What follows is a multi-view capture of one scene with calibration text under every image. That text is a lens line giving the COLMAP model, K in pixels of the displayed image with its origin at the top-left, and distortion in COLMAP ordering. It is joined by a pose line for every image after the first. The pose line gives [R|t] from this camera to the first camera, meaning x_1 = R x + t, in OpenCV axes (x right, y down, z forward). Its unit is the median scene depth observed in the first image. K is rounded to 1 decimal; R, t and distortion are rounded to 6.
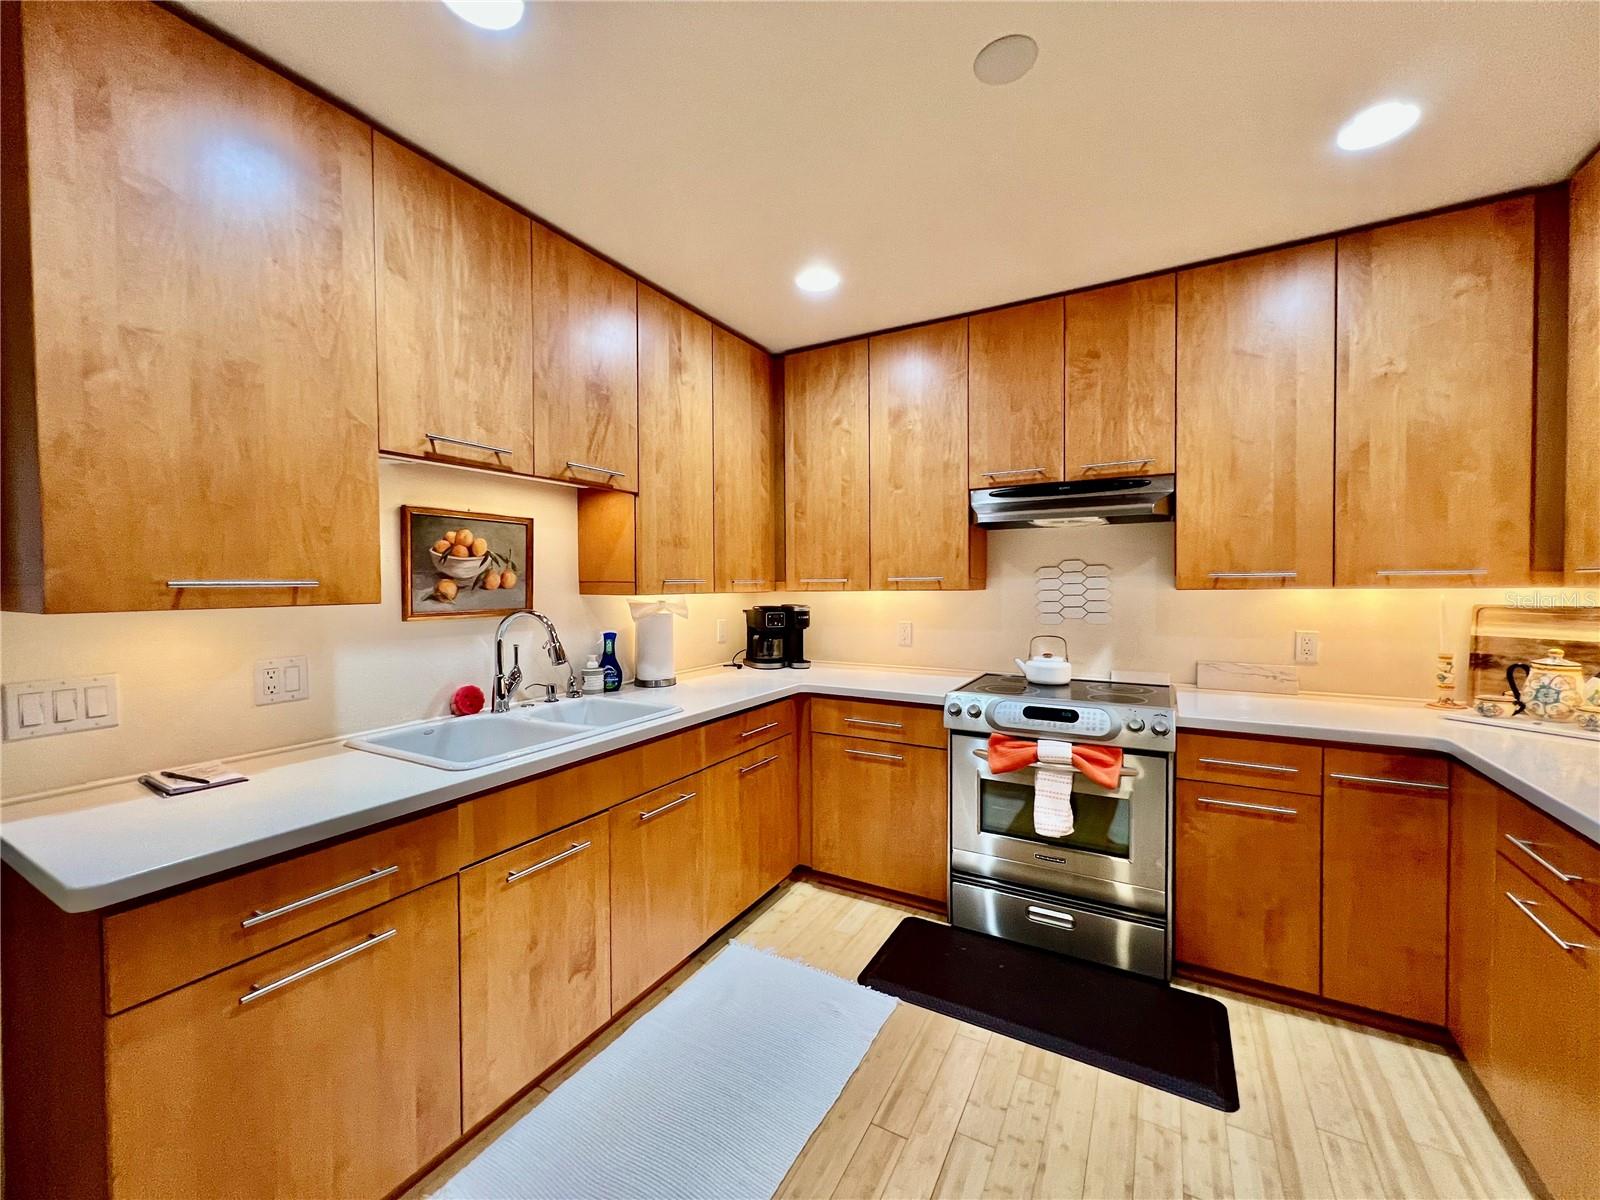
lens RADIAL K [[639.9, 0, 795.7], [0, 639.9, 599.0], [0, 0, 1]] dist [-0.001773, 0.000786]
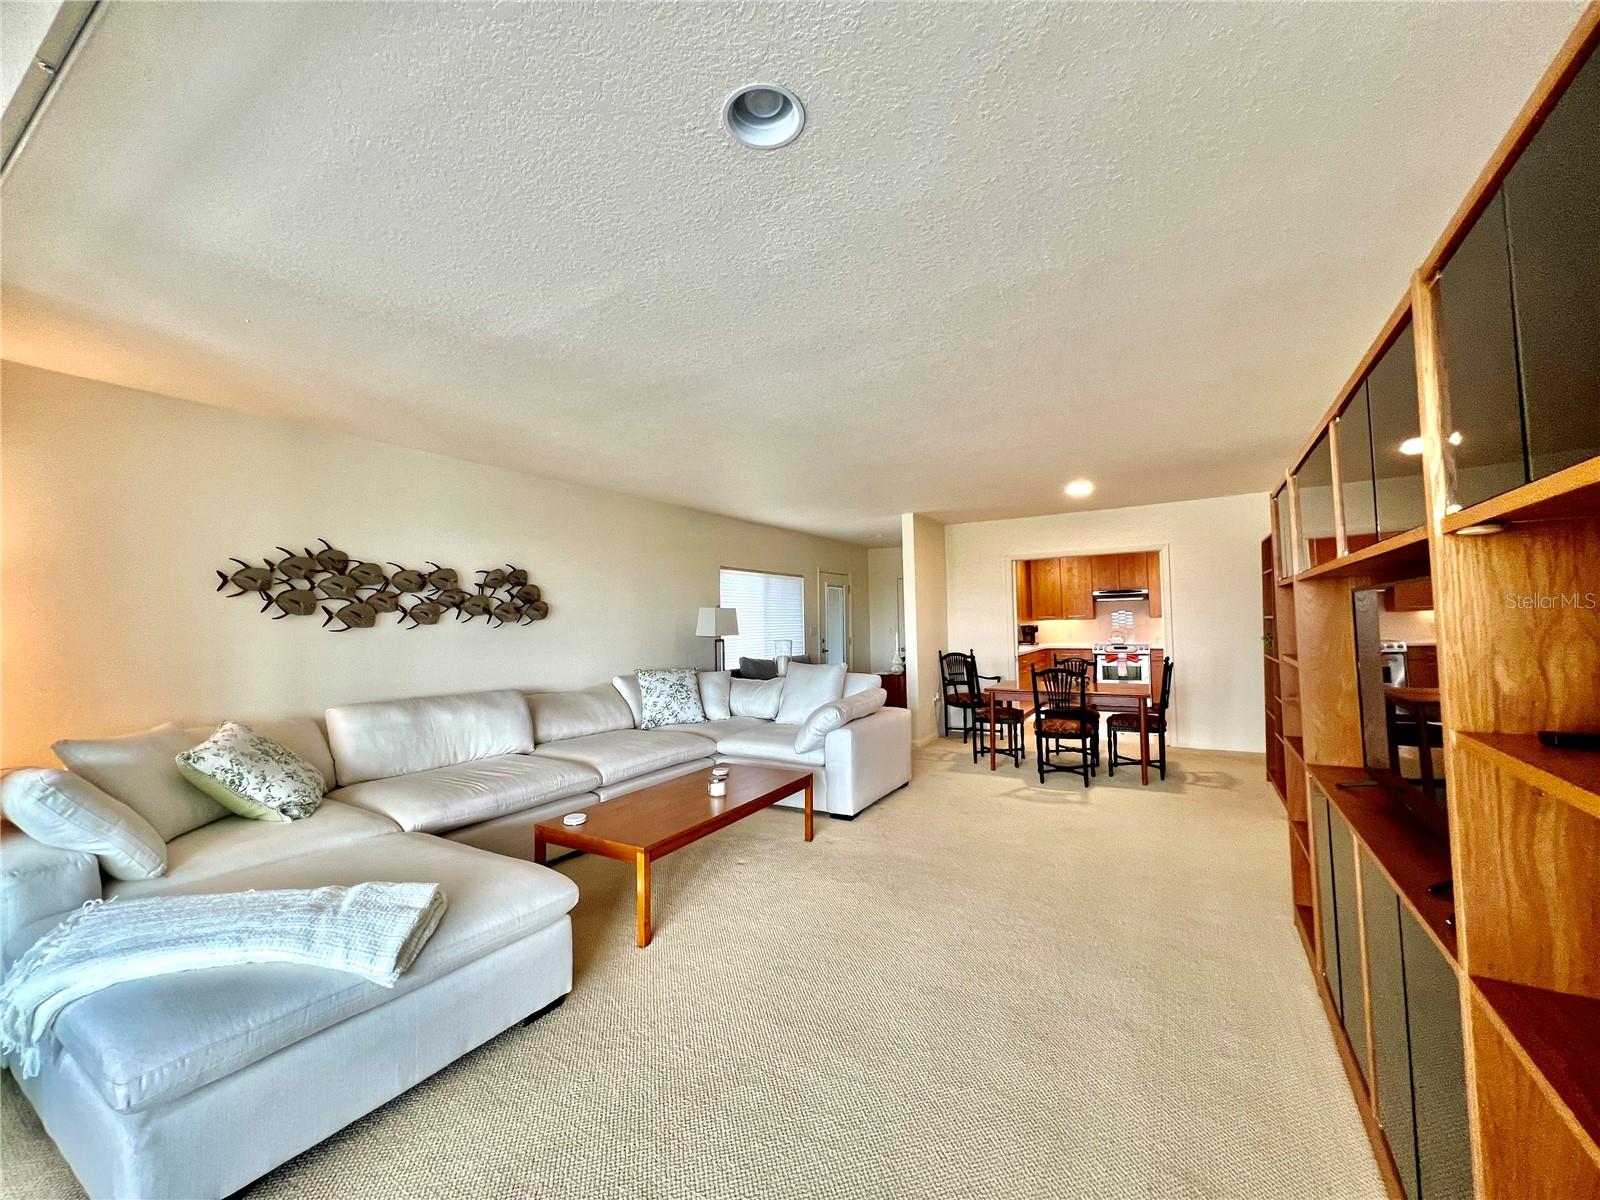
lens RADIAL K [[639.9, 0, 800.8], [0, 639.9, 599.8], [0, 0, 1]] dist [-0.001773, 0.000786]
pose [[0.999814, -0.014623, -0.012548, -1.603231], [0.013794, 0.997871, -0.063740, 0.101734], [0.013454, 0.063555, 0.997888, -3.161016]]
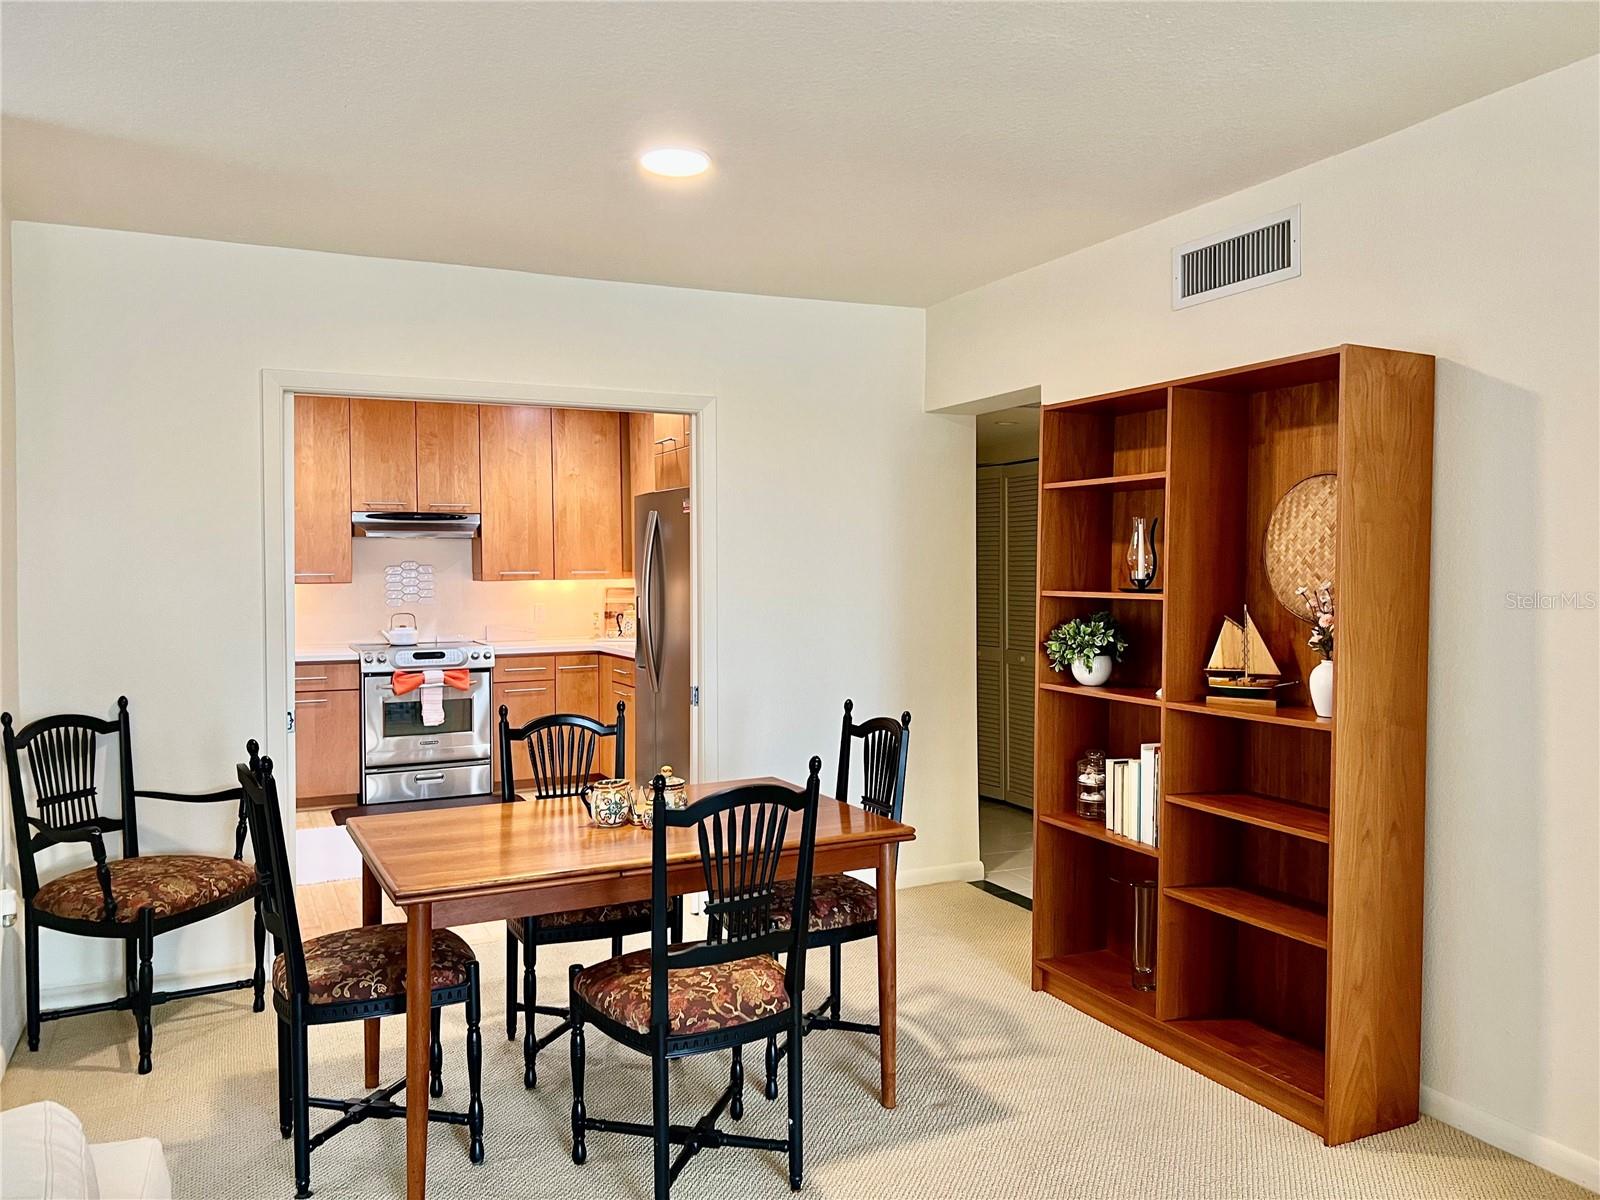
lens RADIAL K [[1205.3, 0, 810.2], [0, 1205.3, 591.2], [0, 0, 1]] dist [0.053562, -0.072120]
pose [[0.565221, -0.014408, 0.824814, -1.631826], [0.023434, 0.999724, 0.001406, 0.028815], [-0.824607, 0.018534, 0.565403, -1.604958]]
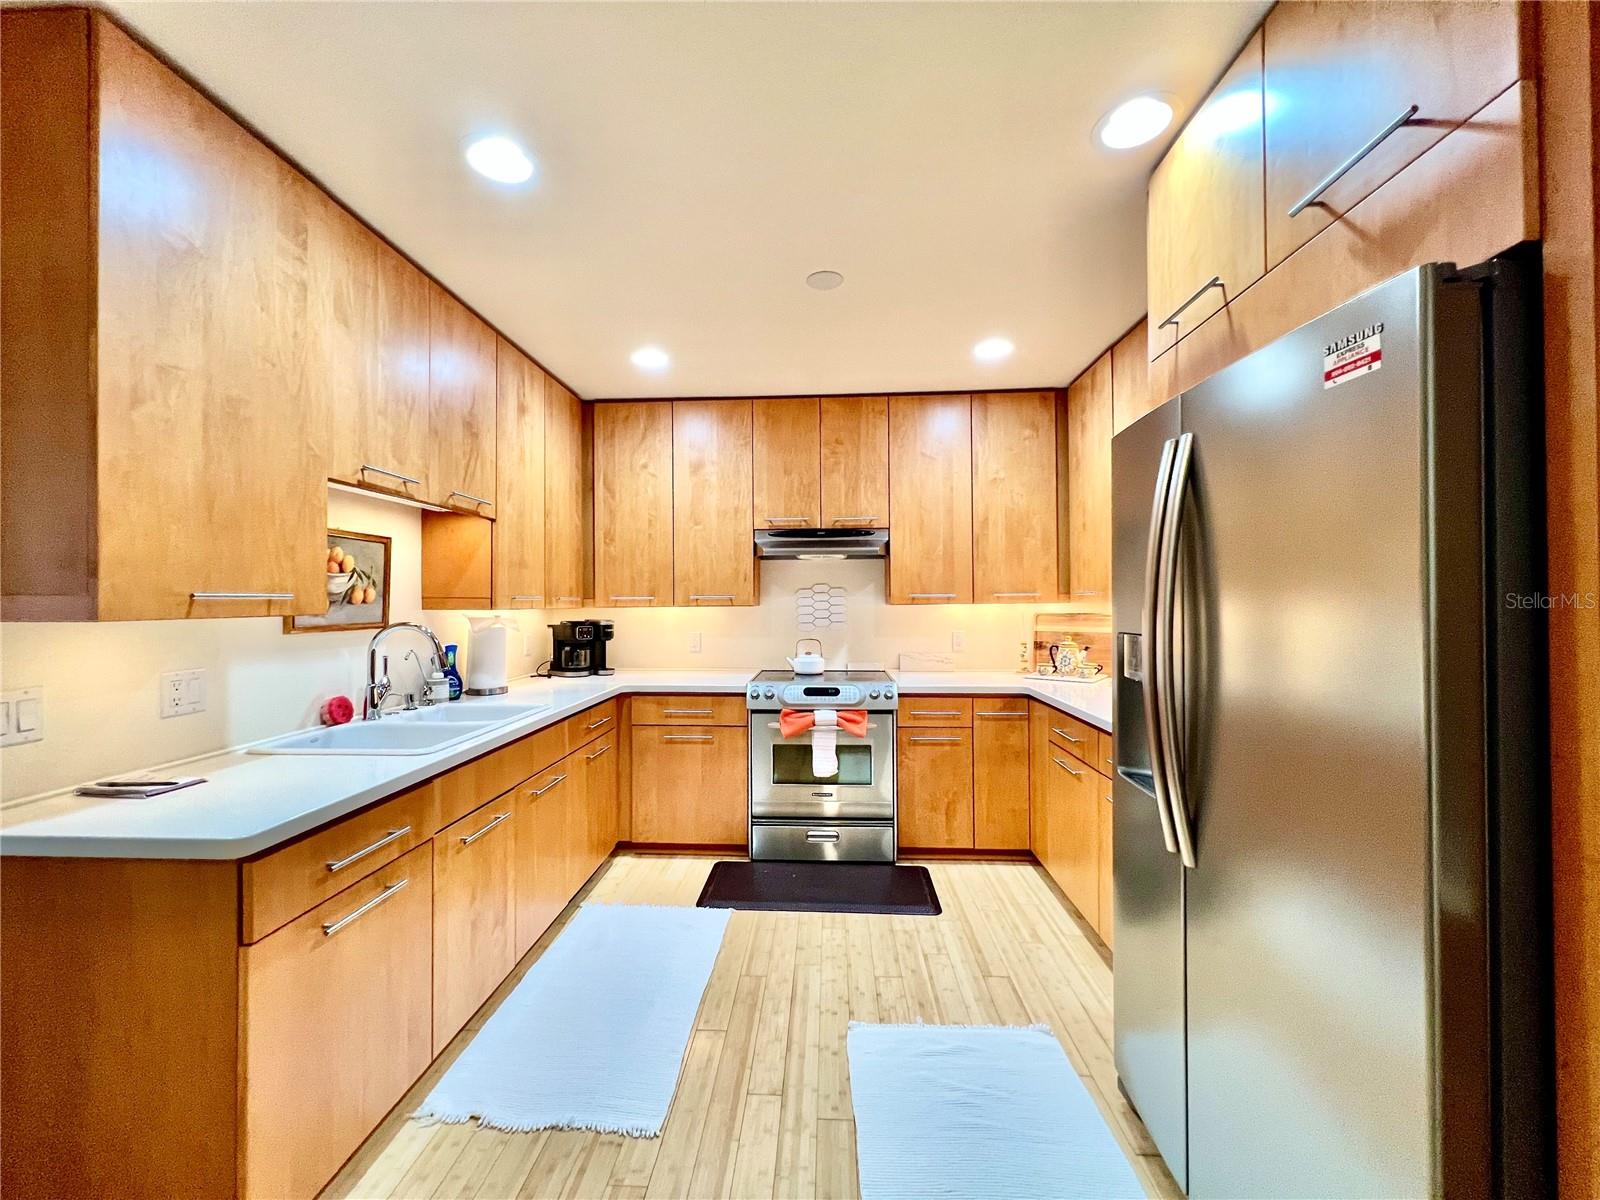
lens RADIAL K [[639.9, 0, 795.7], [0, 639.9, 599.1], [0, 0, 1]] dist [-0.001773, 0.000786]
pose [[0.892418, 0.004143, 0.451191, -0.292734], [0.010480, 0.999498, -0.029907, 0.014910], [-0.451088, 0.031418, 0.891926, -0.249674]]
